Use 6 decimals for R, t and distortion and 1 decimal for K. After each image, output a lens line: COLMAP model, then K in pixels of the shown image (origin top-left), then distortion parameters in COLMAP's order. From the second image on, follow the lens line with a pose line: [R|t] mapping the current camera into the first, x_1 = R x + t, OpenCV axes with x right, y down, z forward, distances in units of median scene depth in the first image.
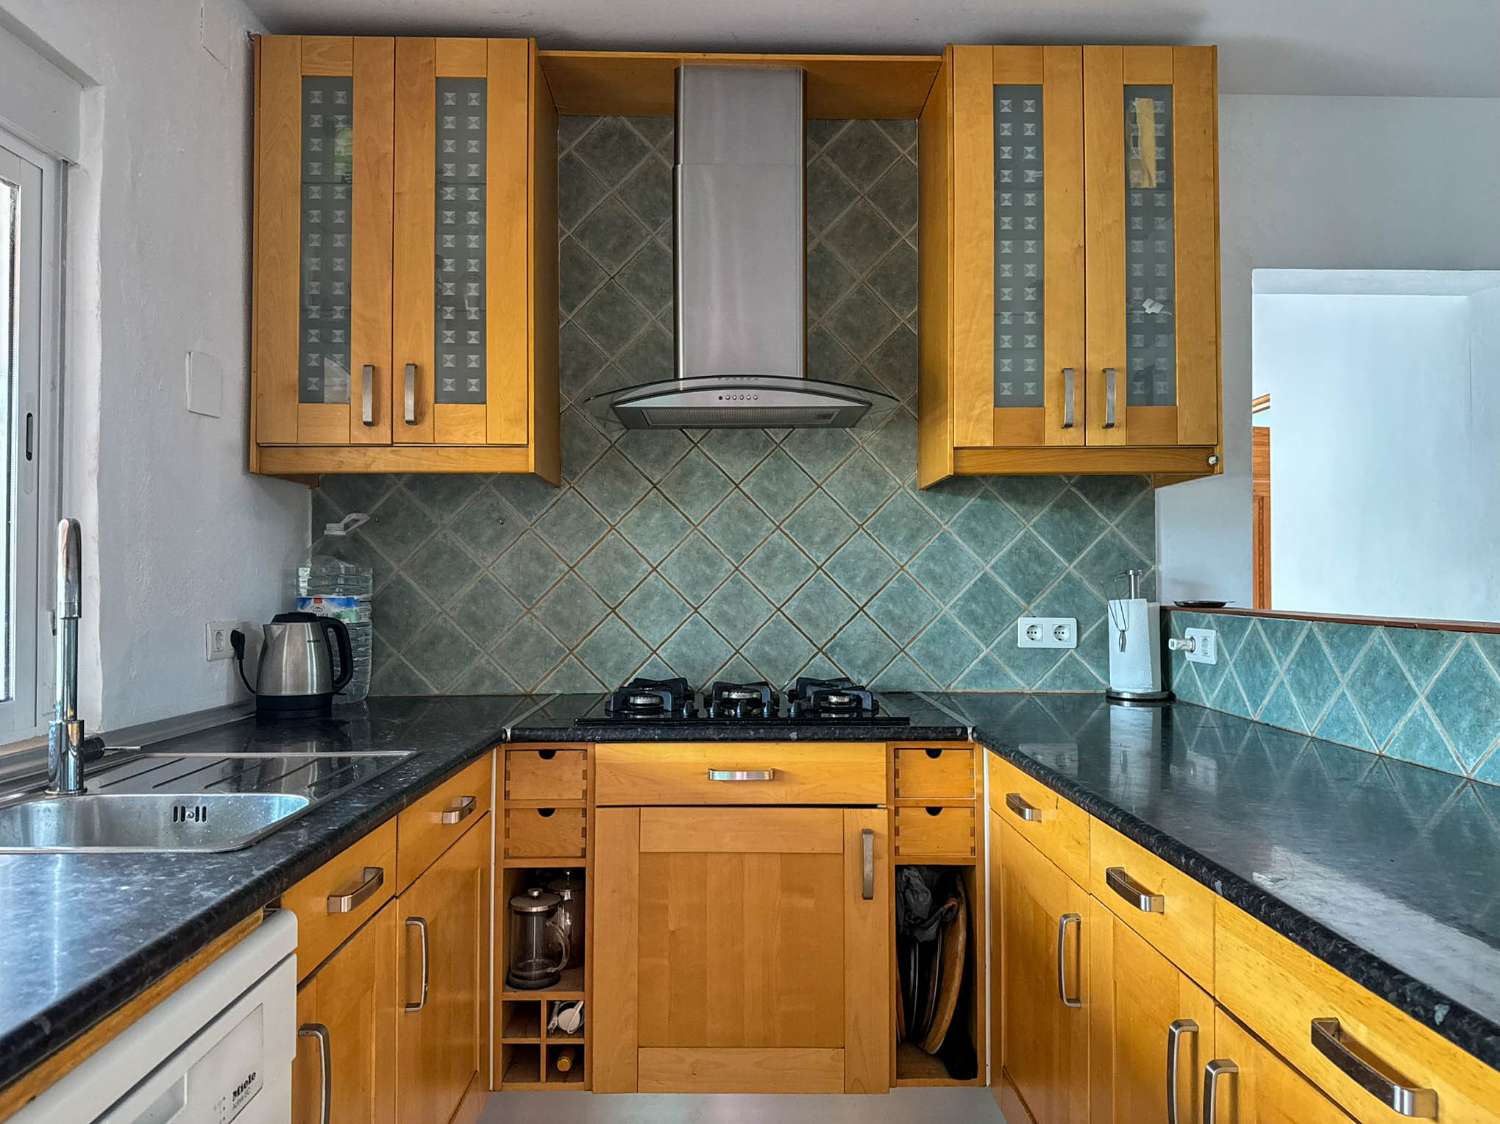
lens RADIAL K [[1059.9, 0, 745.1], [0, 1059.9, 567.2], [0, 0, 1]] dist [0.071423, -0.084142]
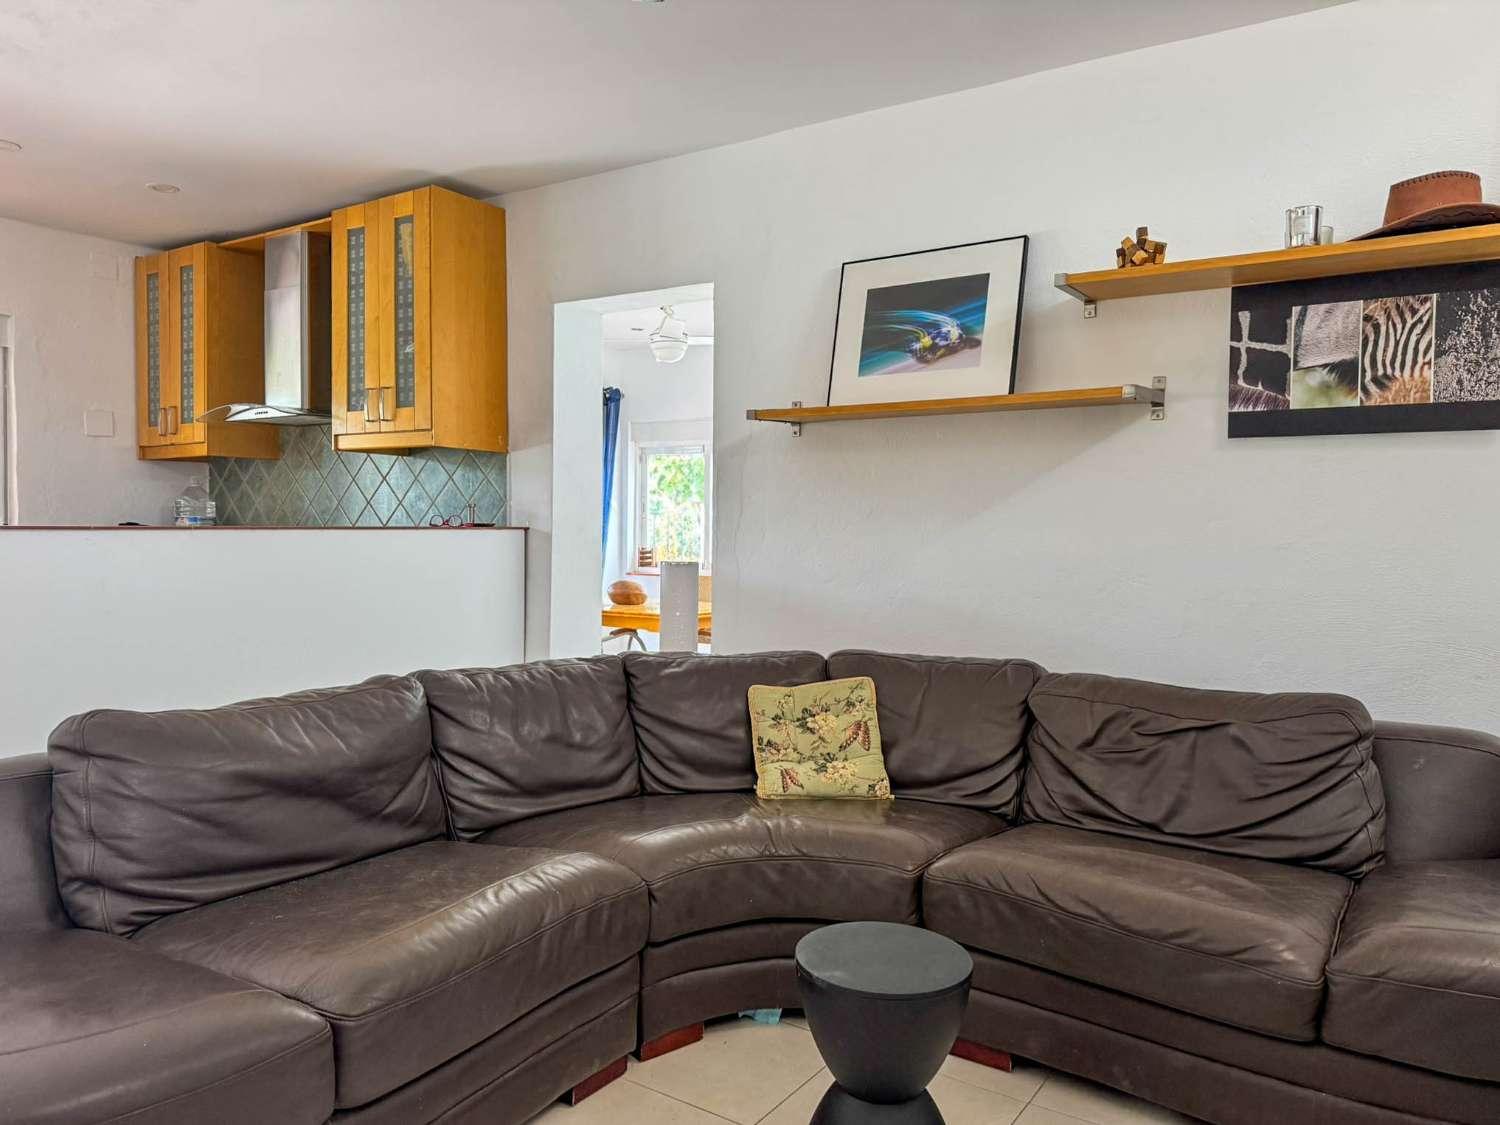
lens RADIAL K [[1059.9, 0, 745.8], [0, 1059.9, 565.6], [0, 0, 1]] dist [0.071423, -0.084142]
pose [[0.813766, 0.031259, -0.580351, 1.798681], [-0.002061, 0.998701, 0.050903, 0.015053], [0.581188, -0.040227, 0.812774, -0.083530]]
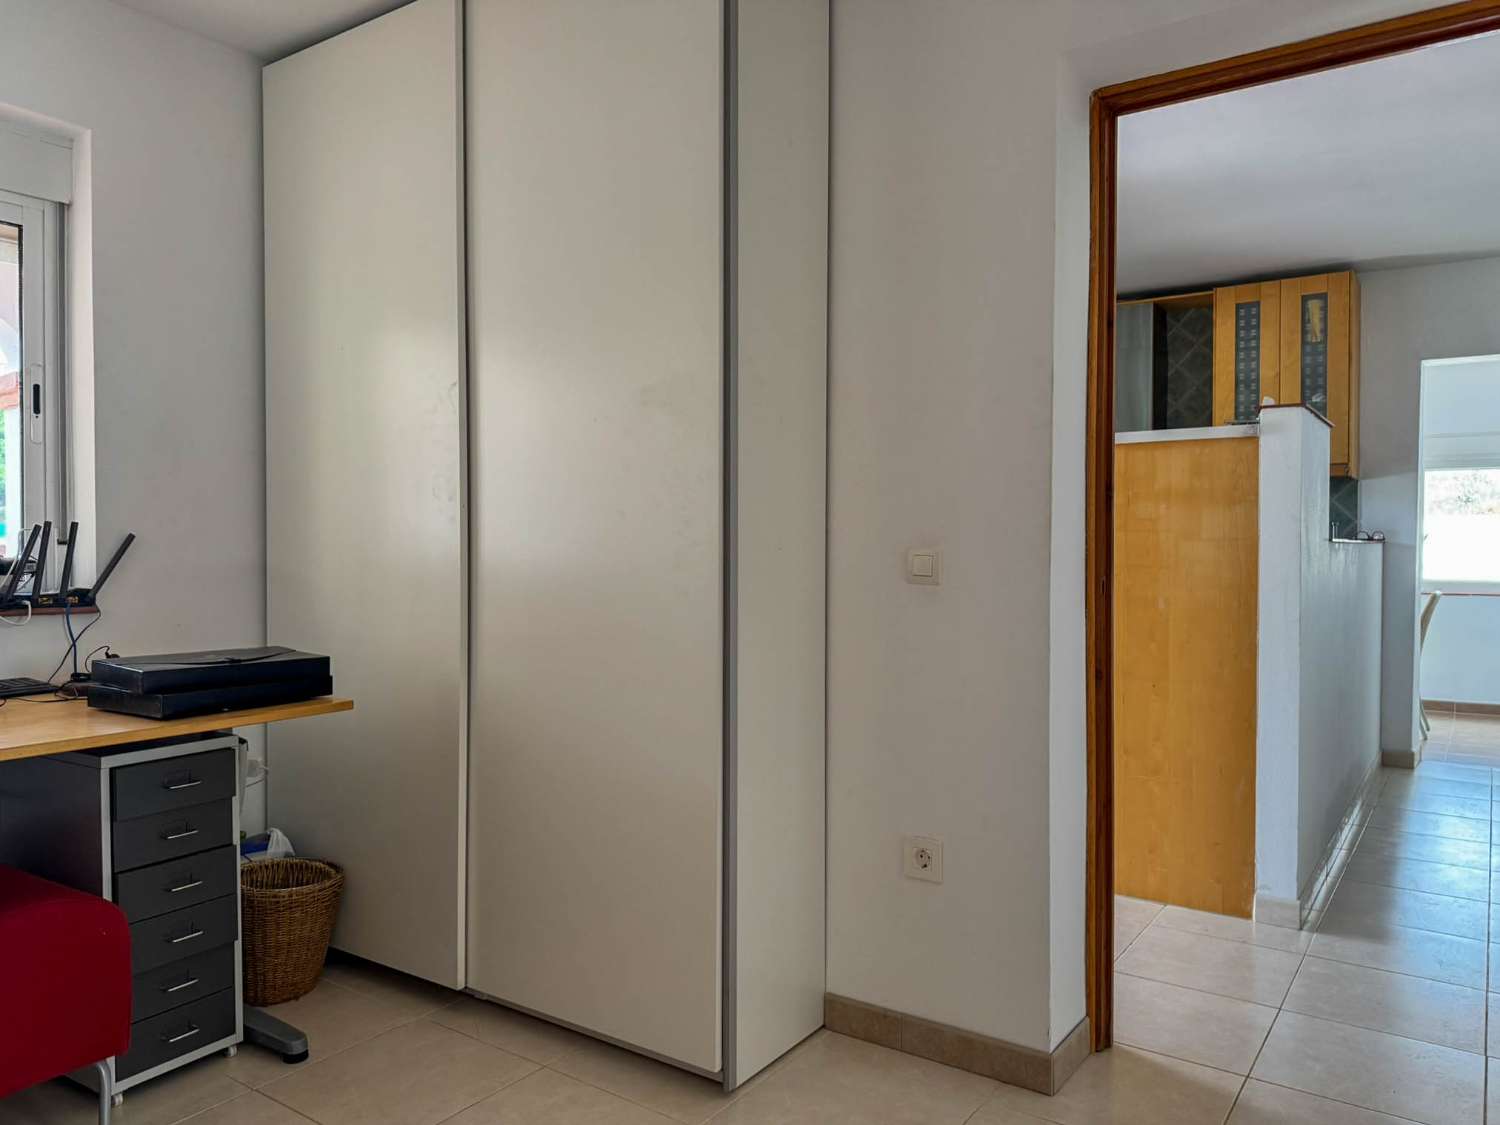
lens RADIAL K [[1059.9, 0, 752.5], [0, 1059.9, 553.9], [0, 0, 1]] dist [0.071423, -0.084142]
pose [[0.808991, 0.009106, -0.587750, 0.723459], [0.004332, 0.999760, 0.021452, 0.014591], [0.587805, -0.019901, 0.808758, -1.372788]]
